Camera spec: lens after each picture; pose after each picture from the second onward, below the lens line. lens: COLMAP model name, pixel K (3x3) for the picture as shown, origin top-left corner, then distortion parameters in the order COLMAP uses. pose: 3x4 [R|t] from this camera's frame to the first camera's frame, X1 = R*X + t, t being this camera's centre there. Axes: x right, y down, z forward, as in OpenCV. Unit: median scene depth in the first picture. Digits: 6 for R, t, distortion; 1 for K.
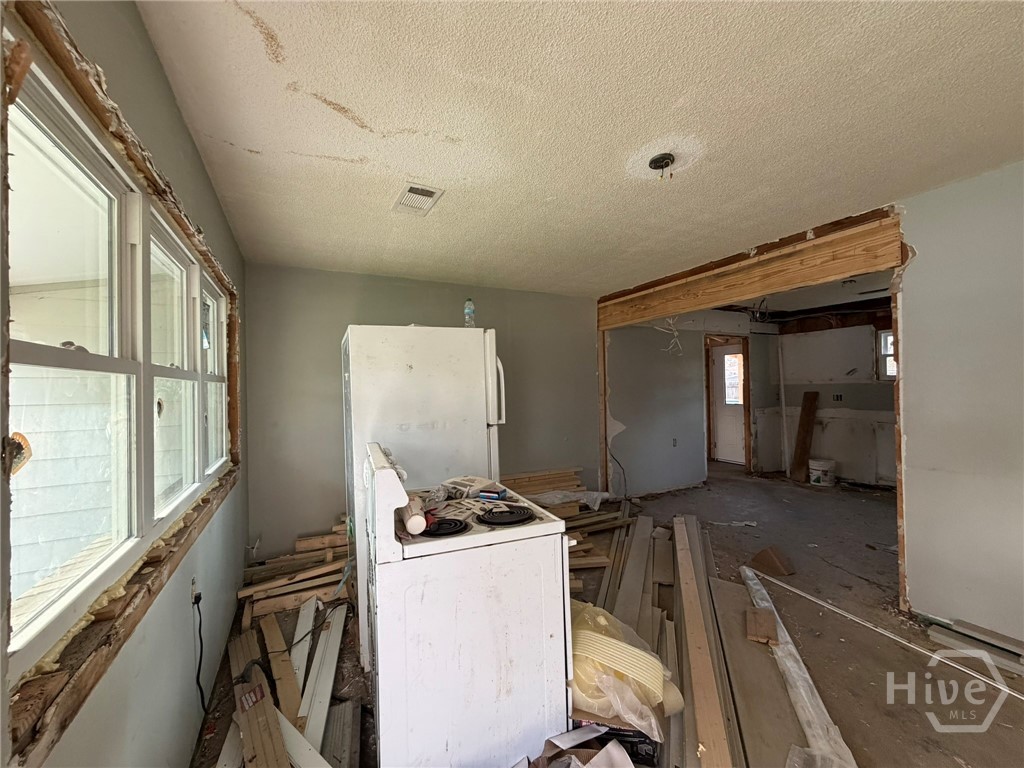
lens RADIAL K [[412.8, 0, 513.1], [0, 412.8, 384.8], [0, 0, 1]] dist [-0.000913, -0.000331]
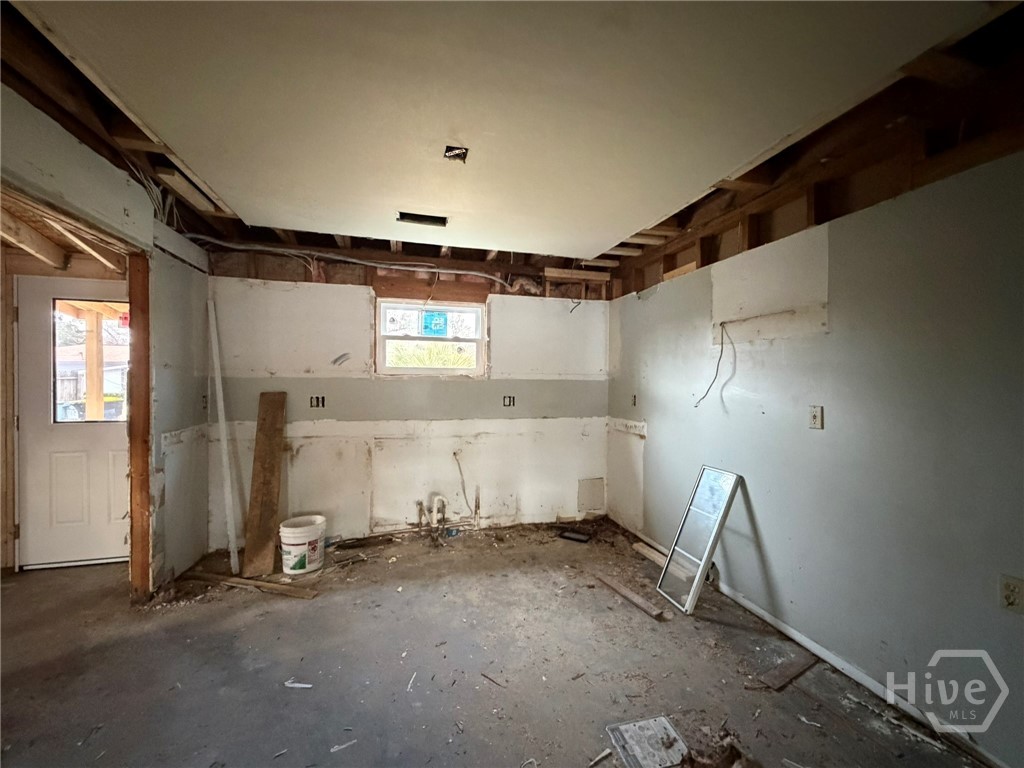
lens RADIAL K [[412.8, 0, 512.9], [0, 412.8, 381.7], [0, 0, 1]] dist [-0.000913, -0.000331]
pose [[0.209049, 0.013073, 0.977818, 0.270322], [-0.017254, 0.999804, -0.009678, 0.003962], [-0.977753, -0.014848, 0.209234, 0.598726]]
